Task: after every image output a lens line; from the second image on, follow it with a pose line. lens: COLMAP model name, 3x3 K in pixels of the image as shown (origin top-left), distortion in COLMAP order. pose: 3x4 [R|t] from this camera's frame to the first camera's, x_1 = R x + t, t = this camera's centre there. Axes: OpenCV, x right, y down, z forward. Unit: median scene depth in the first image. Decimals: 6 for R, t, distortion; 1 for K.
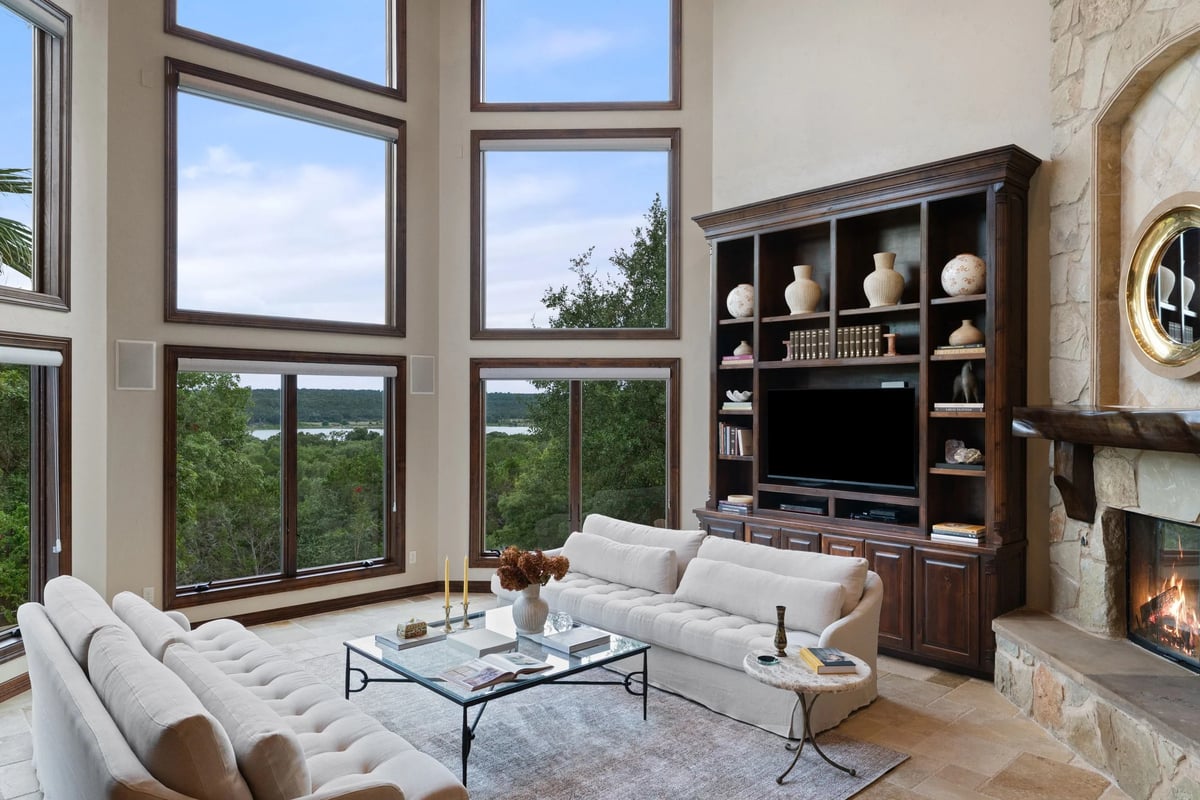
lens RADIAL K [[774.8, 0, 600.0], [0, 774.8, 400.0], [0, 0, 1]] dist [0.002481, -0.001720]
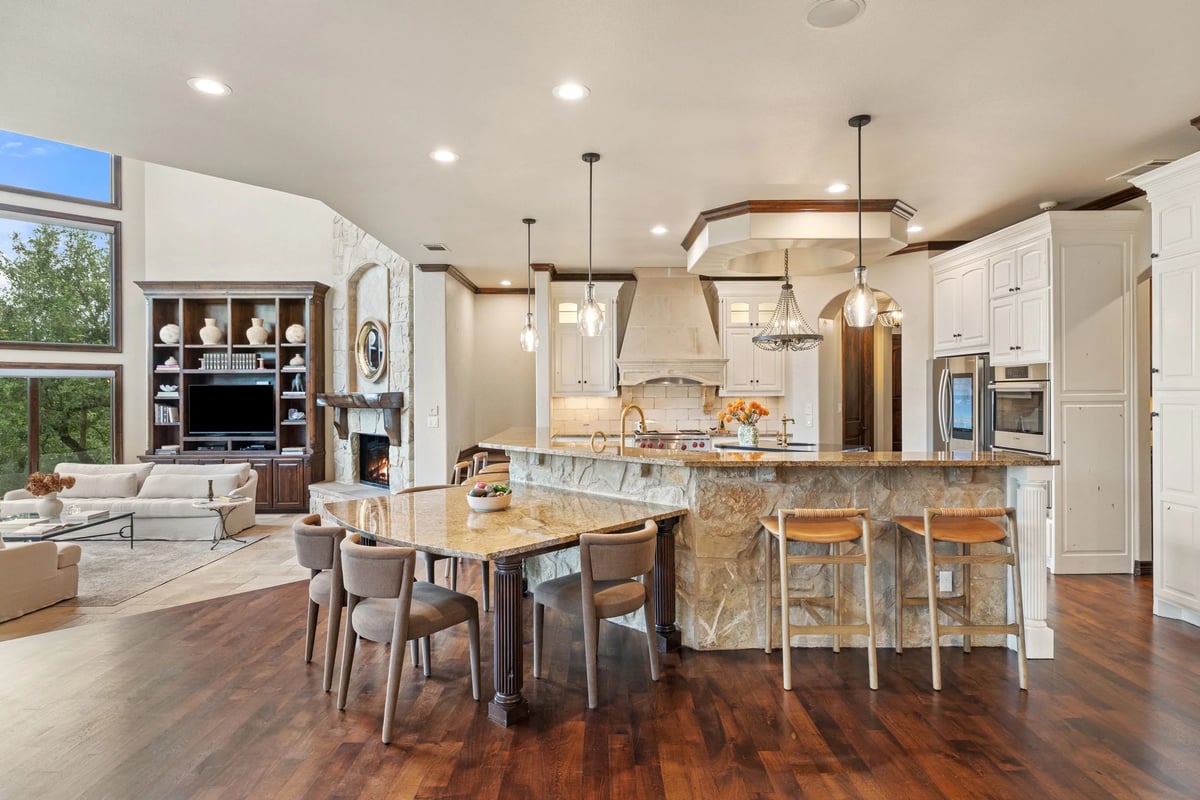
lens RADIAL K [[625.6, 0, 600.0], [0, 625.6, 400.0], [0, 0, 1]] dist [0.002846, 0.000076]
pose [[0.662005, -0.012273, 0.749399, -0.260419], [0.000329, 0.999871, 0.016084, -0.001318], [-0.749500, -0.010401, 0.661923, -0.730218]]
